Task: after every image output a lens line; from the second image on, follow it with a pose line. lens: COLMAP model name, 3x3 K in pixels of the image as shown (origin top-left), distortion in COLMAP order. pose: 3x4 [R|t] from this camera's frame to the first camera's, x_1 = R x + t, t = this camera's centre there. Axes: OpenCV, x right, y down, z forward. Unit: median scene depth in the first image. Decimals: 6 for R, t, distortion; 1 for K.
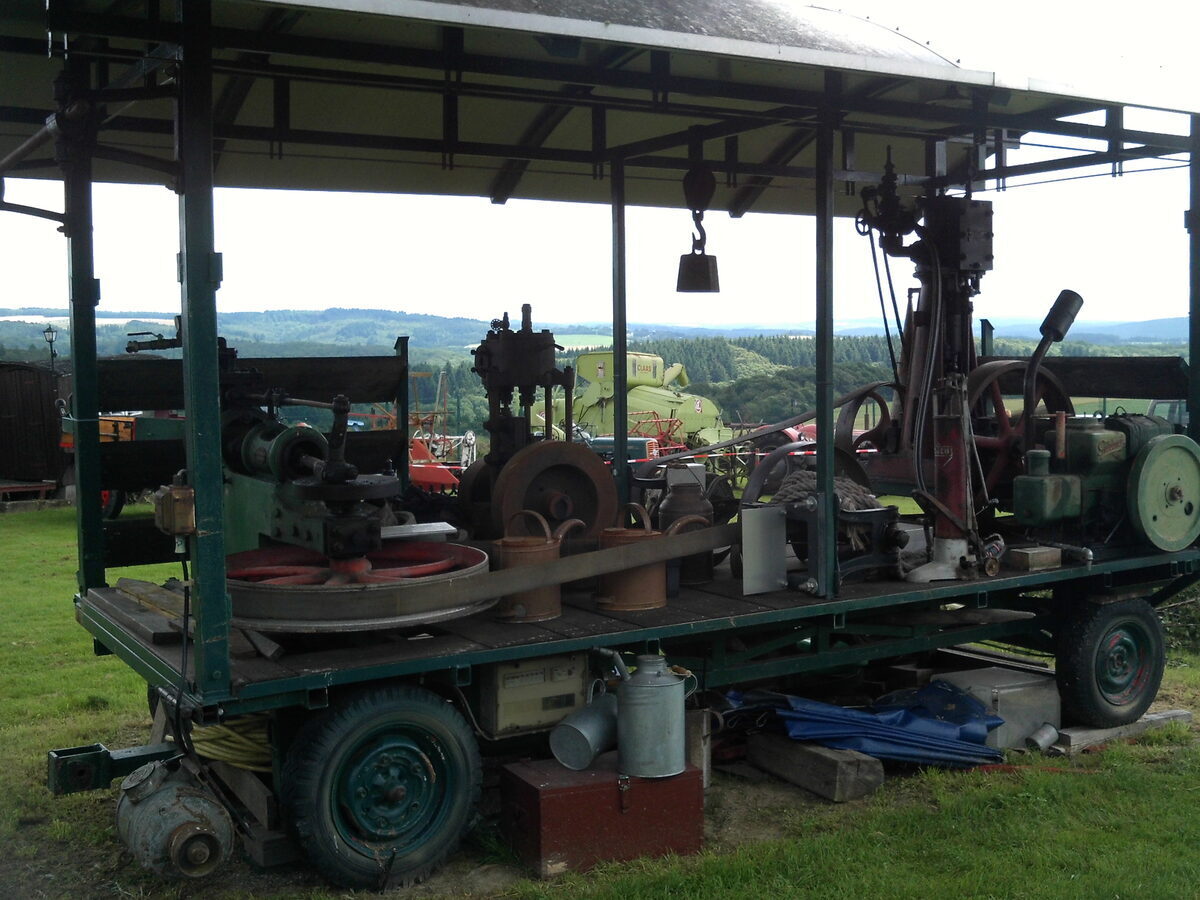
lens RADIAL K [[1439.8, 0, 600.0], [0, 1439.8, 450.0], [0, 0, 1]] dist [-0.033686, 0.005953]
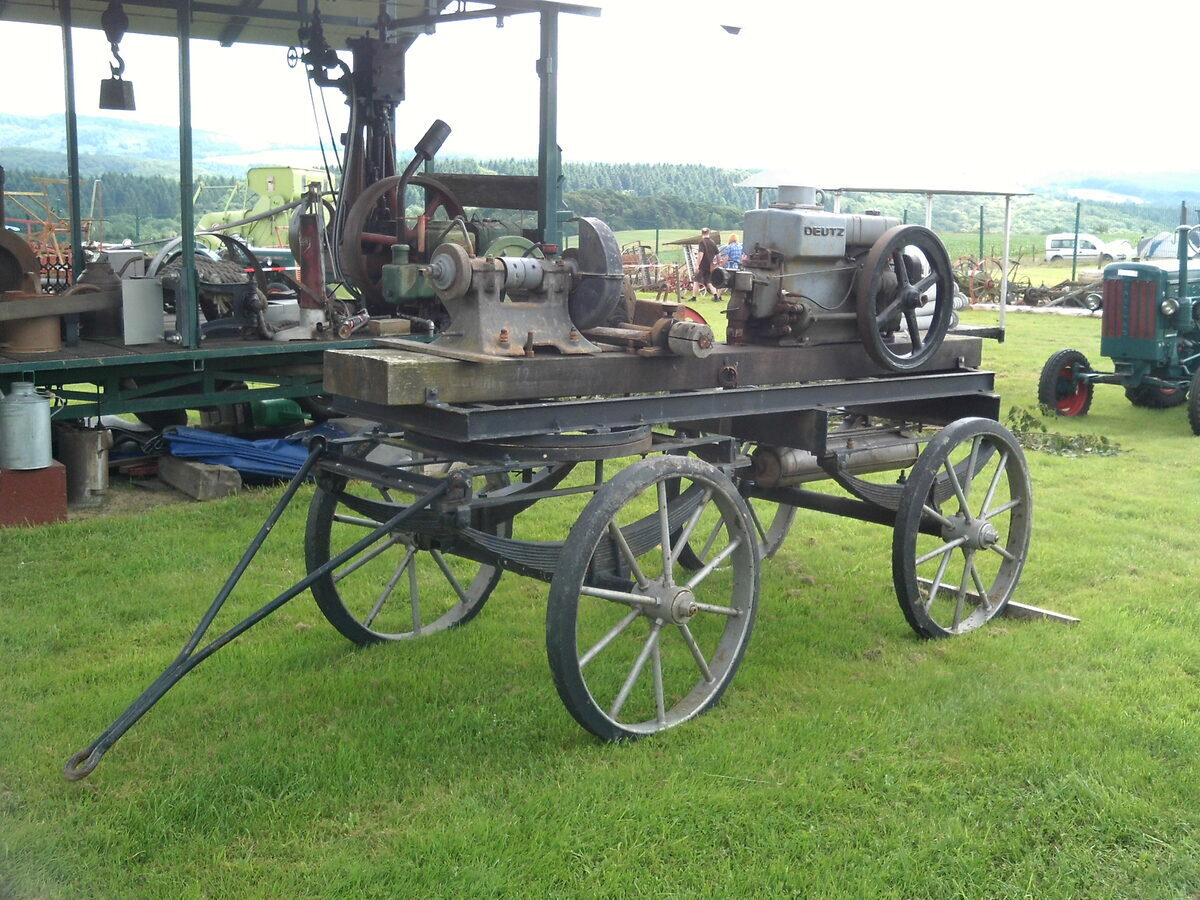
lens RADIAL K [[1439.8, 0, 600.0], [0, 1439.8, 450.0], [0, 0, 1]] dist [-0.033686, 0.005953]
pose [[0.984669, 0.002944, 0.174406, 0.278026], [-0.024049, 0.992600, 0.119021, 0.027333], [-0.172765, -0.121391, 0.977454, -0.347324]]
